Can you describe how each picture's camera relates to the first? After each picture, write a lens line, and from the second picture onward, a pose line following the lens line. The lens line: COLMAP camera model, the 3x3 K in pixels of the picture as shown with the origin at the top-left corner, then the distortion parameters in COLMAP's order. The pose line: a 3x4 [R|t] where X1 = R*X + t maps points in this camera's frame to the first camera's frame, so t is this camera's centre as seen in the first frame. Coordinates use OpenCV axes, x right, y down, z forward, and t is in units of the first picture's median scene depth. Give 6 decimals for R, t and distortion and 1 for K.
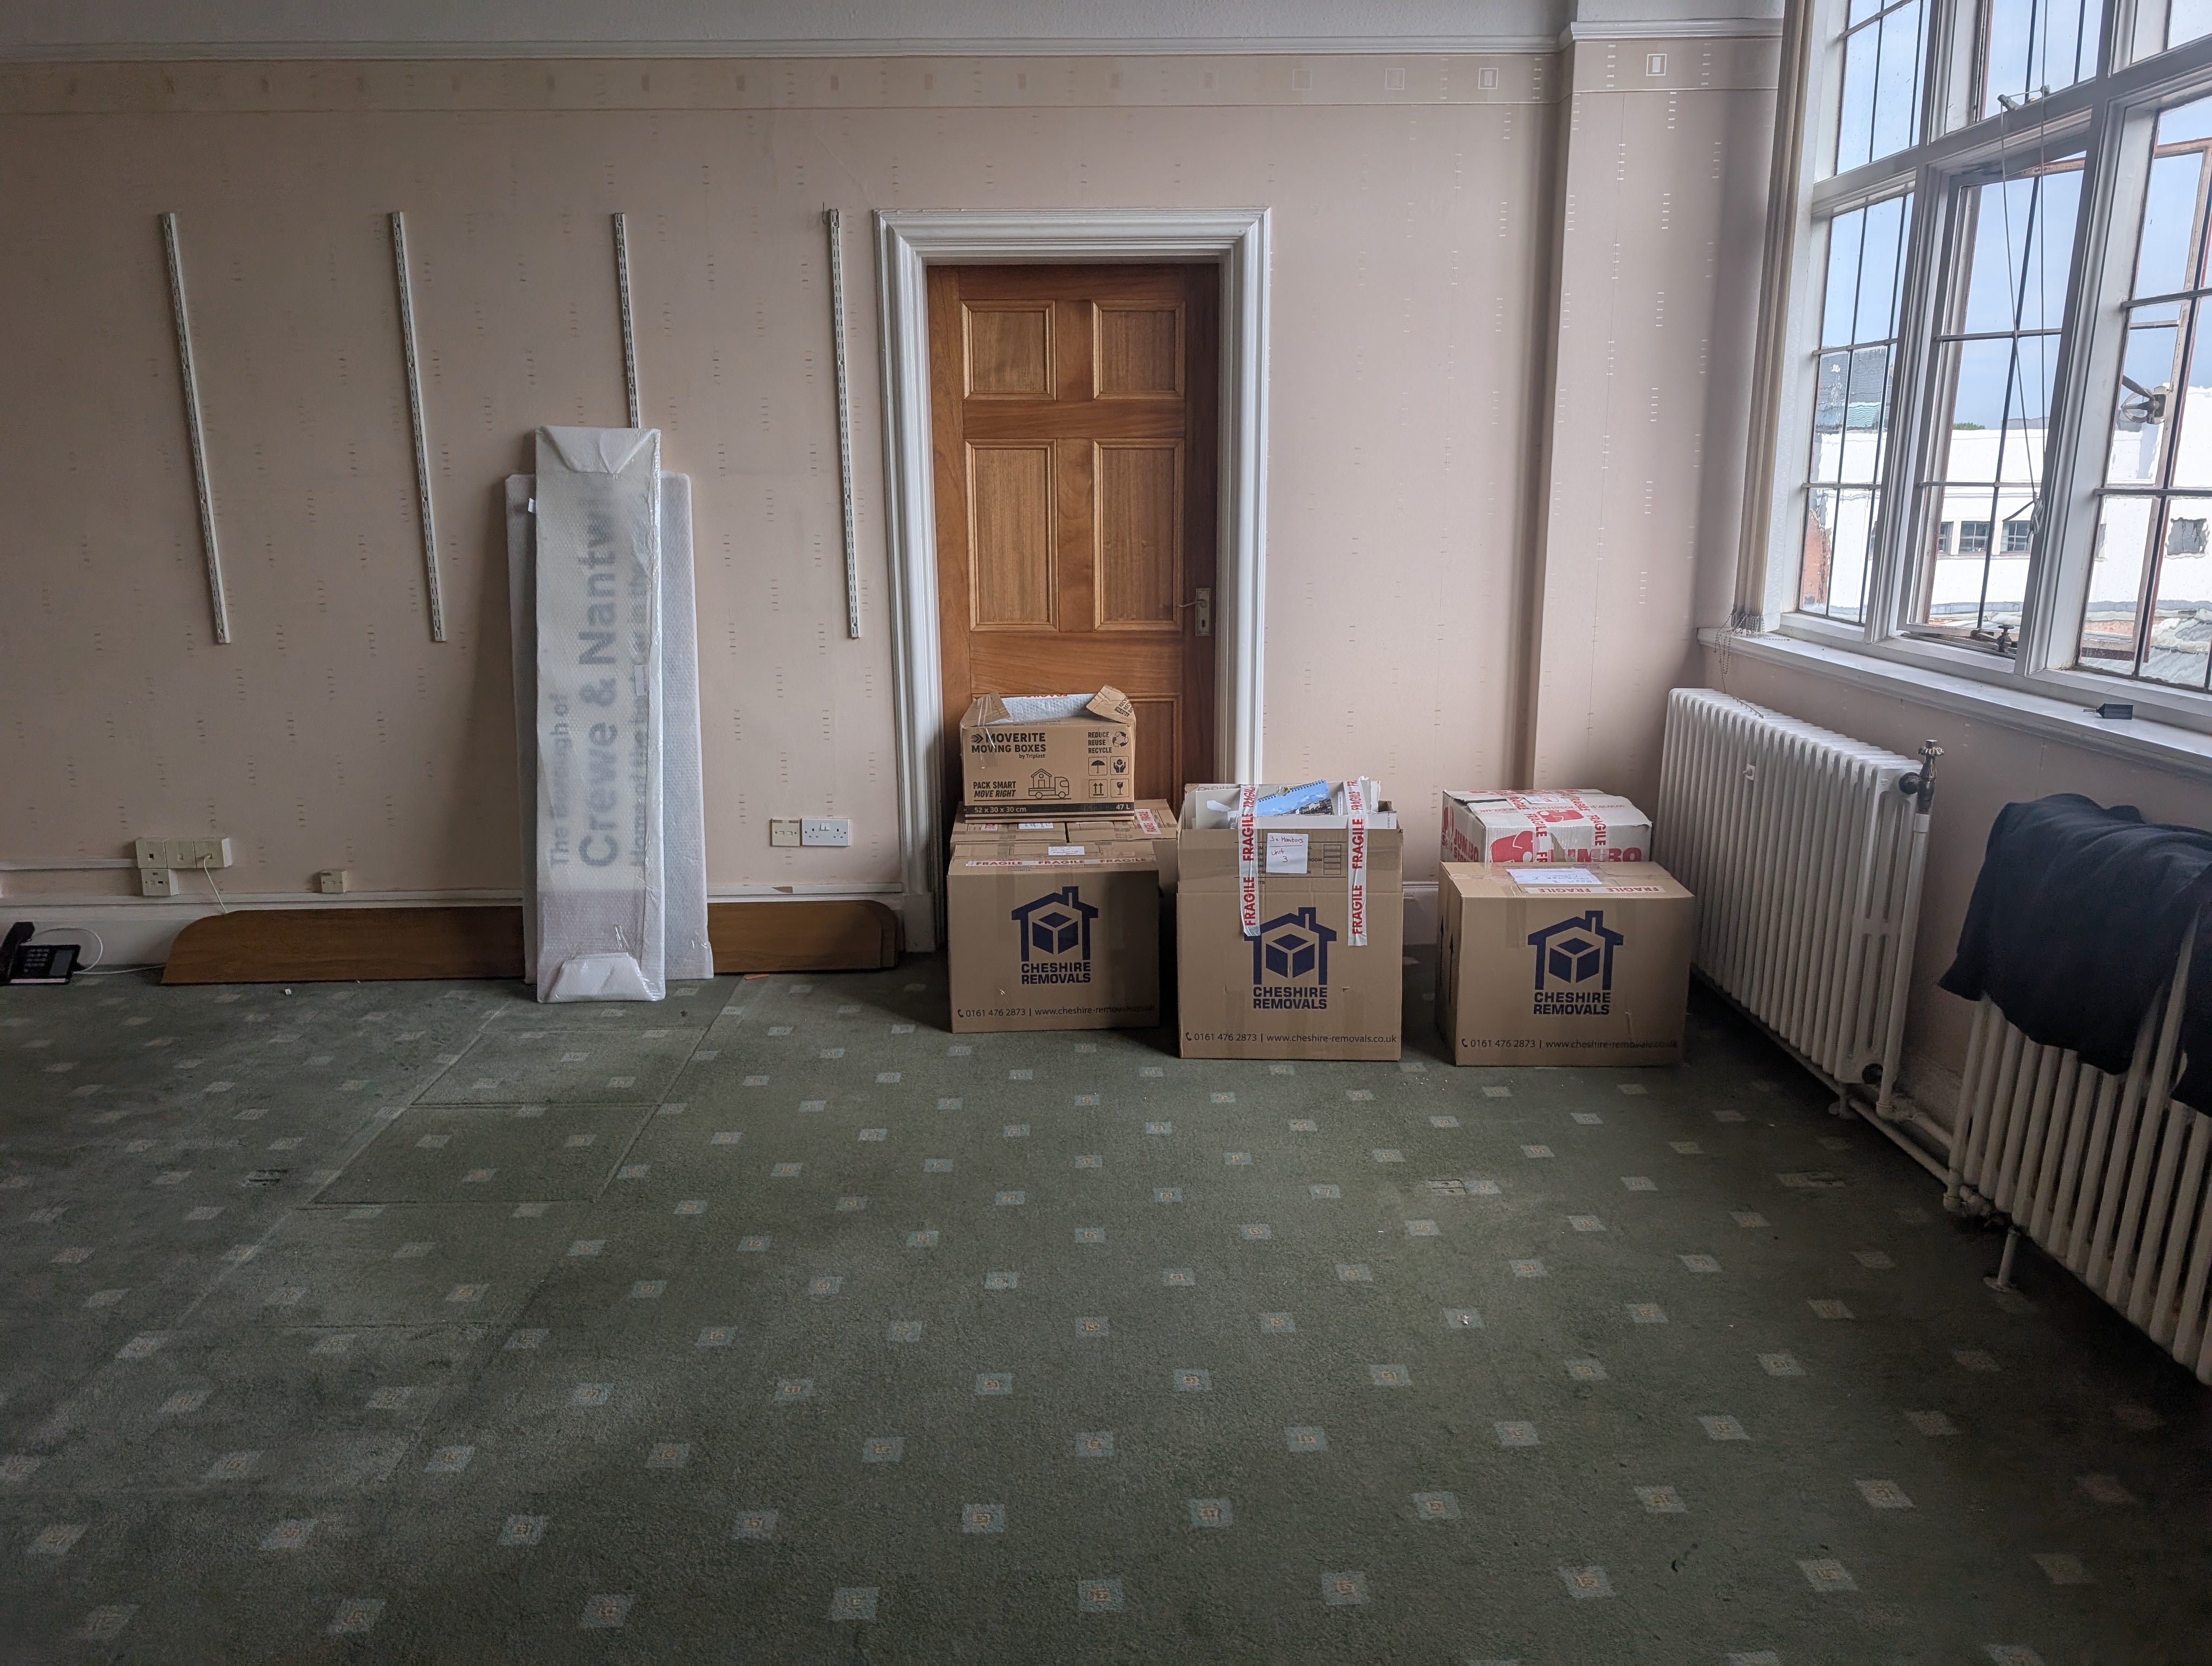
lens RADIAL K [[1586.3, 0, 1108.3], [0, 1586.3, 821.3], [0, 0, 1]] dist [0.025674, -0.020507]
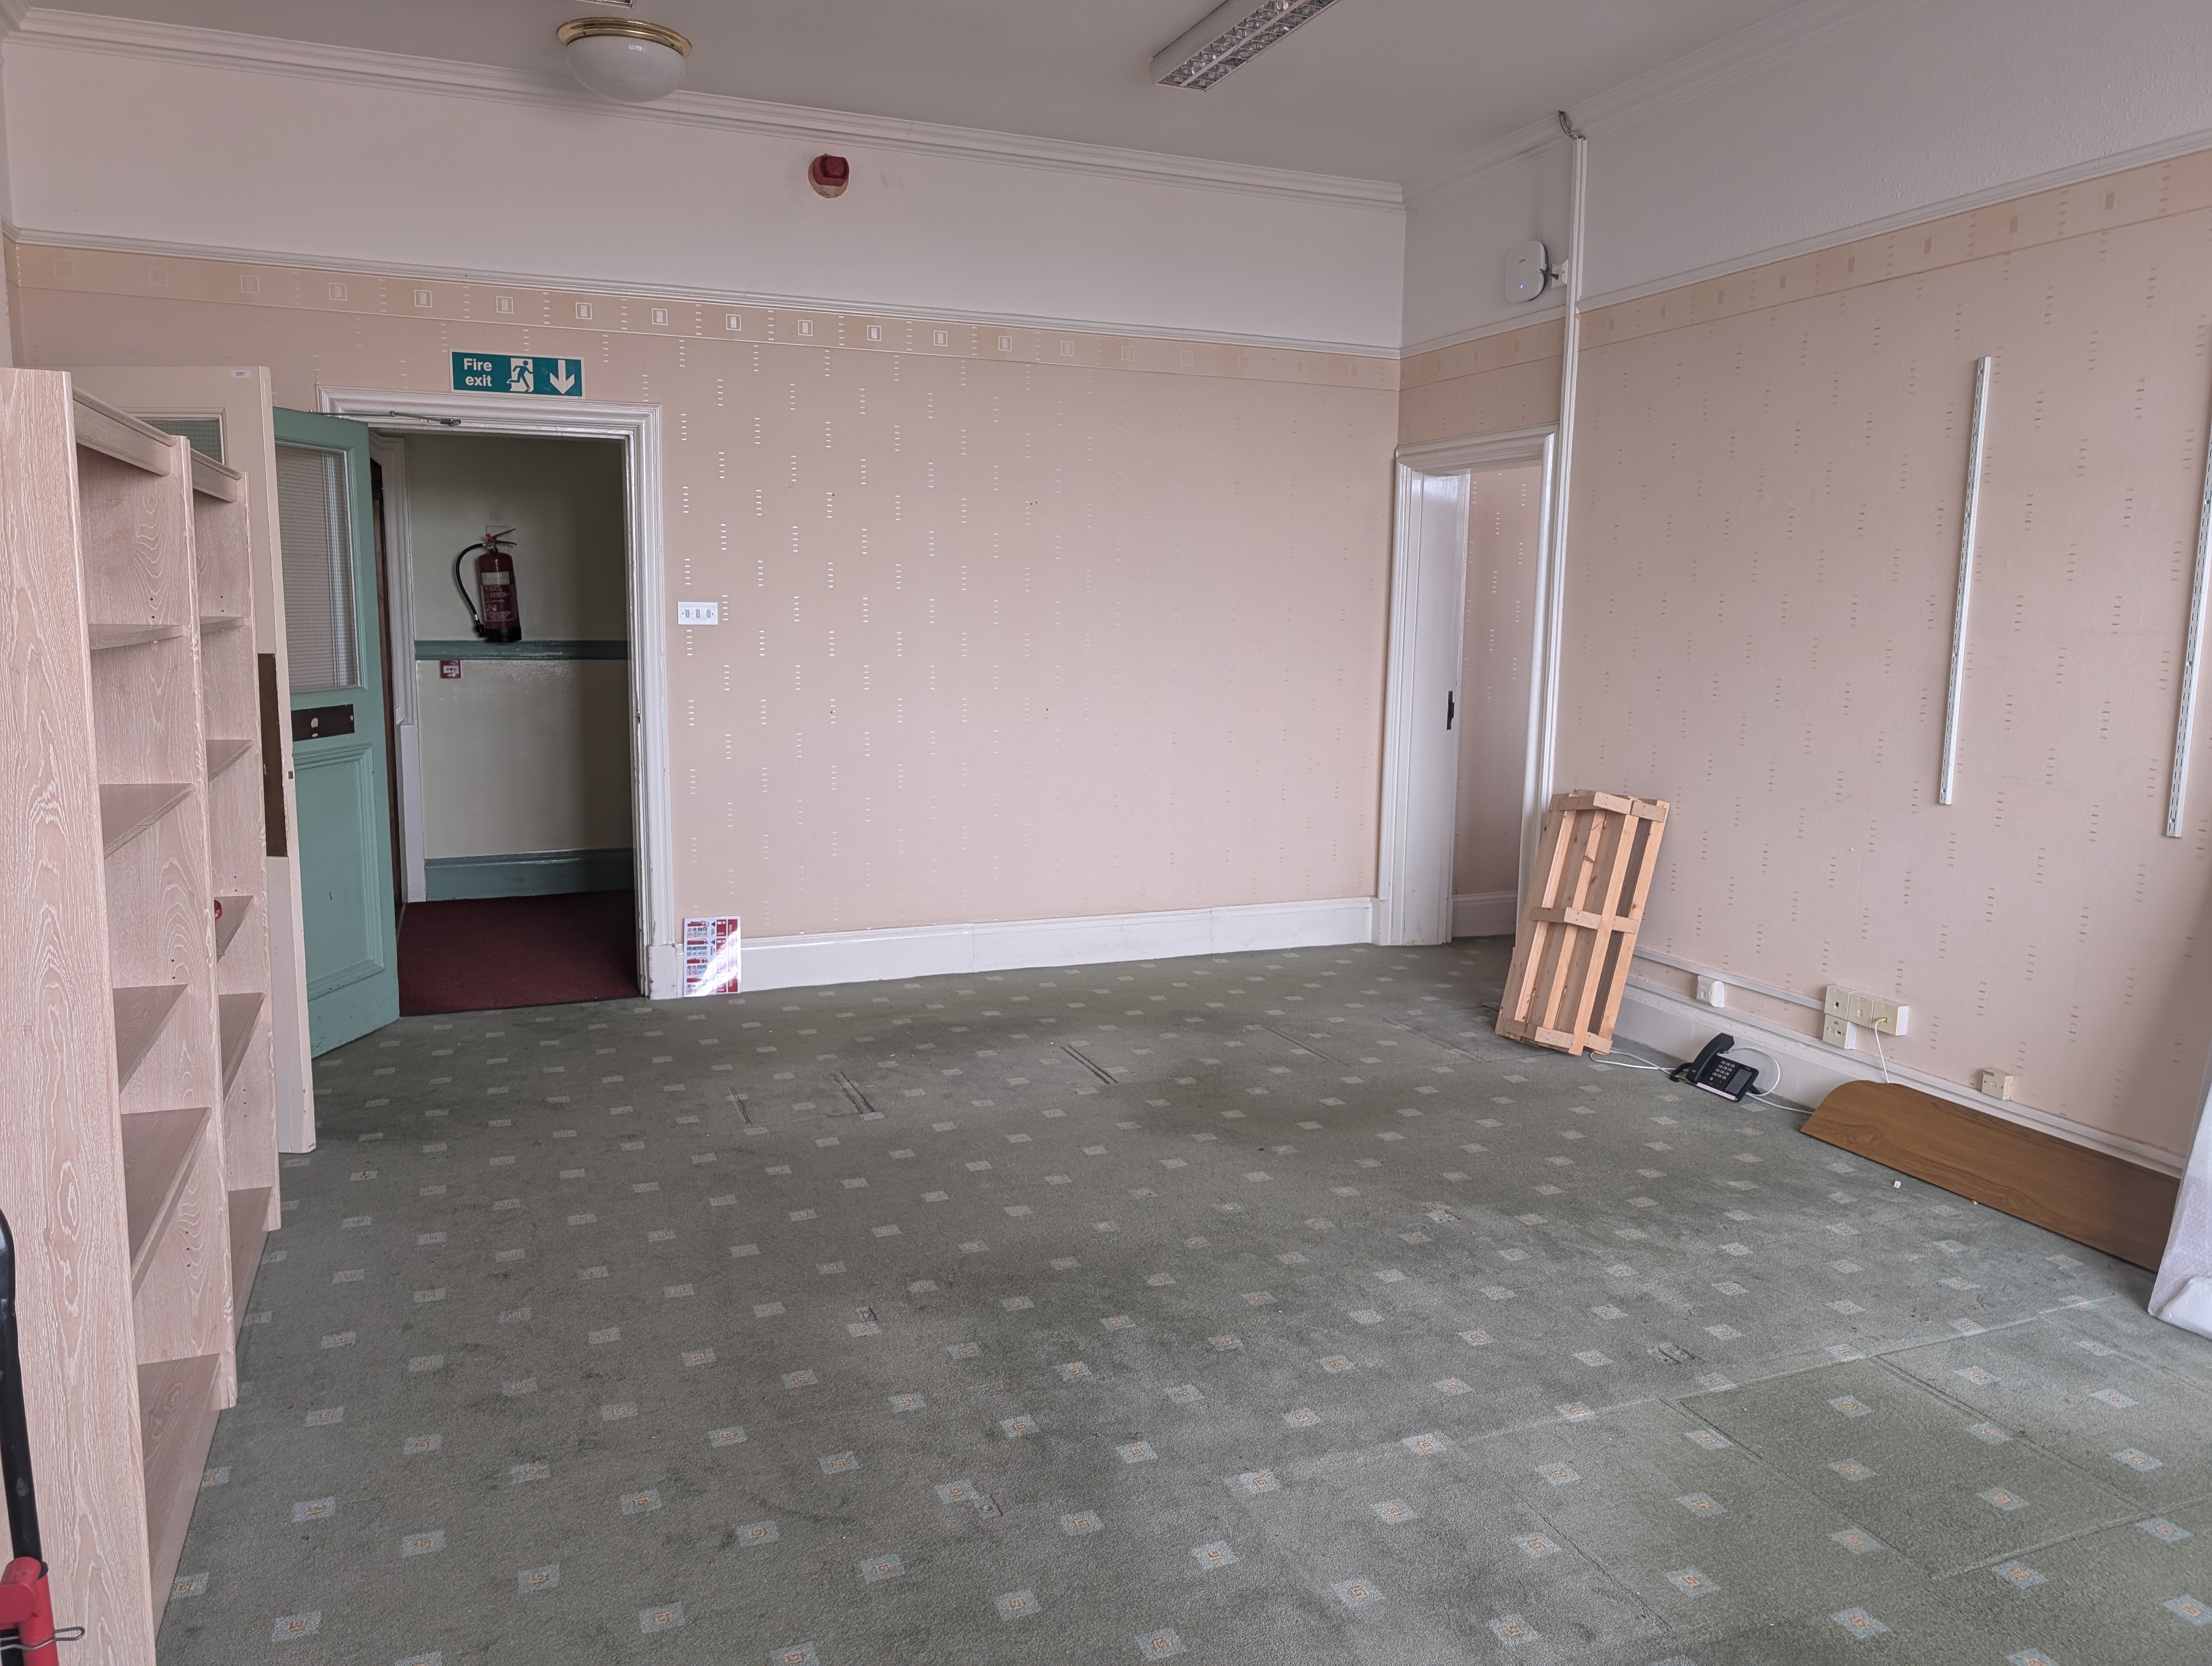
lens RADIAL K [[1586.3, 0, 1097.0], [0, 1586.3, 812.8], [0, 0, 1]] dist [0.025674, -0.020507]
pose [[0.350013, 0.138278, -0.926483, 0.147551], [-0.218642, 0.973786, 0.062738, -0.059583], [0.910871, 0.180609, 0.371071, 0.211361]]
